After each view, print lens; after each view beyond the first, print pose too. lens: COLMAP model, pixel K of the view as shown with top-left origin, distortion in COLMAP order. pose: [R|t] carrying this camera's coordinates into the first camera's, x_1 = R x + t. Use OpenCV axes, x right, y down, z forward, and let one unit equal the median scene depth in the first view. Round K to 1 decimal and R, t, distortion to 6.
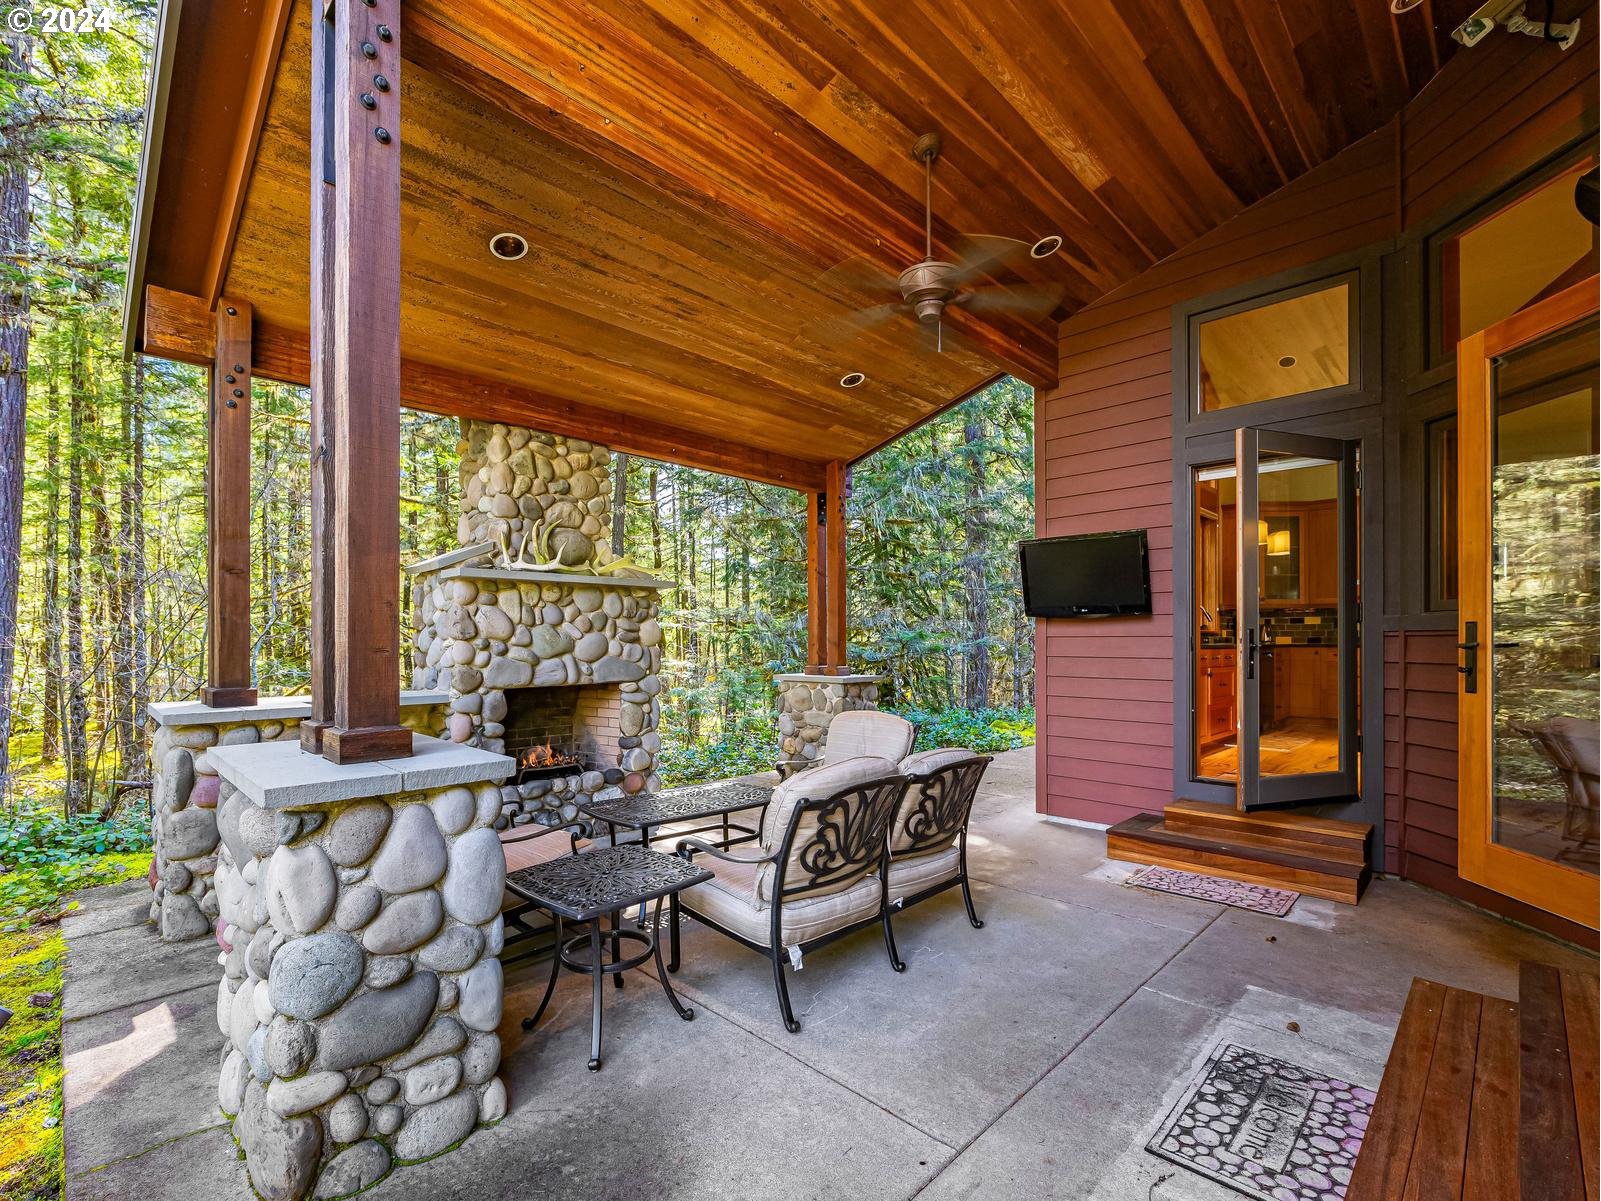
lens RADIAL K [[687.2, 0, 800.5], [0, 687.2, 632.6], [0, 0, 1]] dist [0.000226, 0.000103]
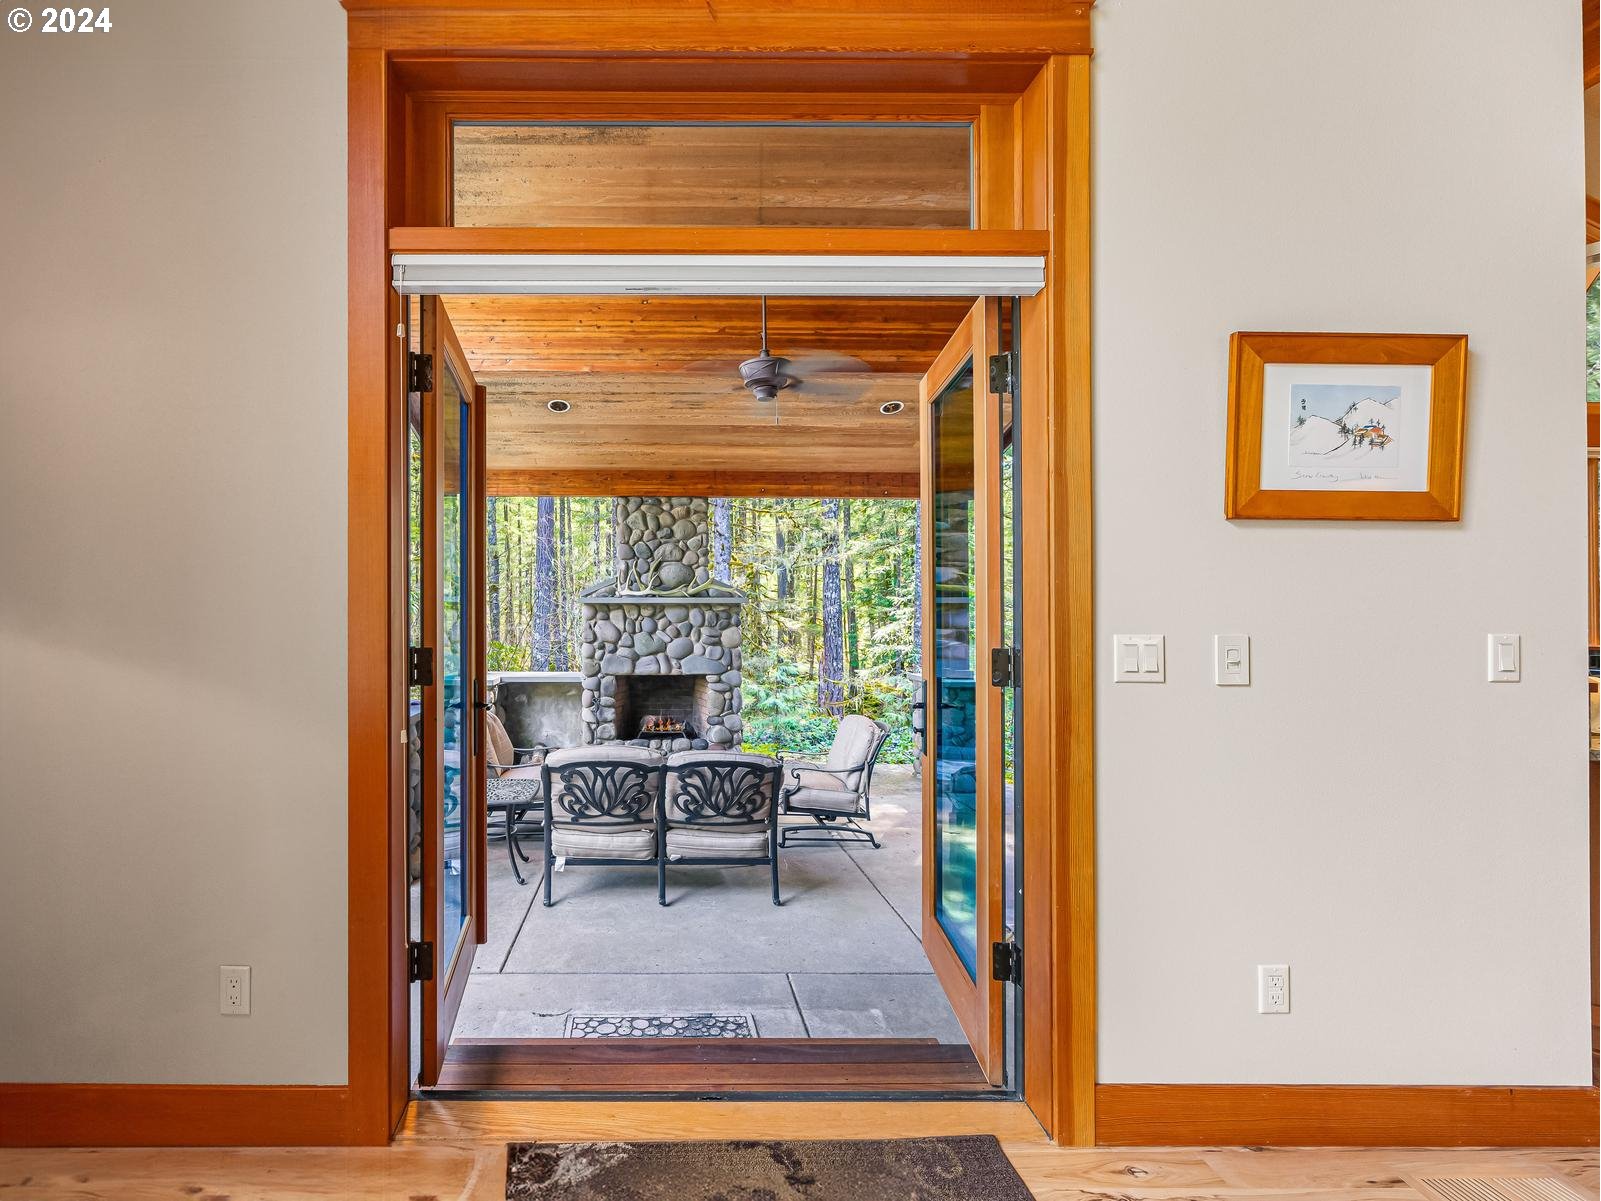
lens RADIAL K [[727.8, 0, 790.4], [0, 727.8, 602.6], [0, 0, 1]] dist [-0.000289, 0.000596]
pose [[0.760747, 0.006425, -0.649017, 0.855492], [-0.003393, 0.999977, 0.005921, -0.084048], [0.649040, -0.002302, 0.760751, 0.034810]]
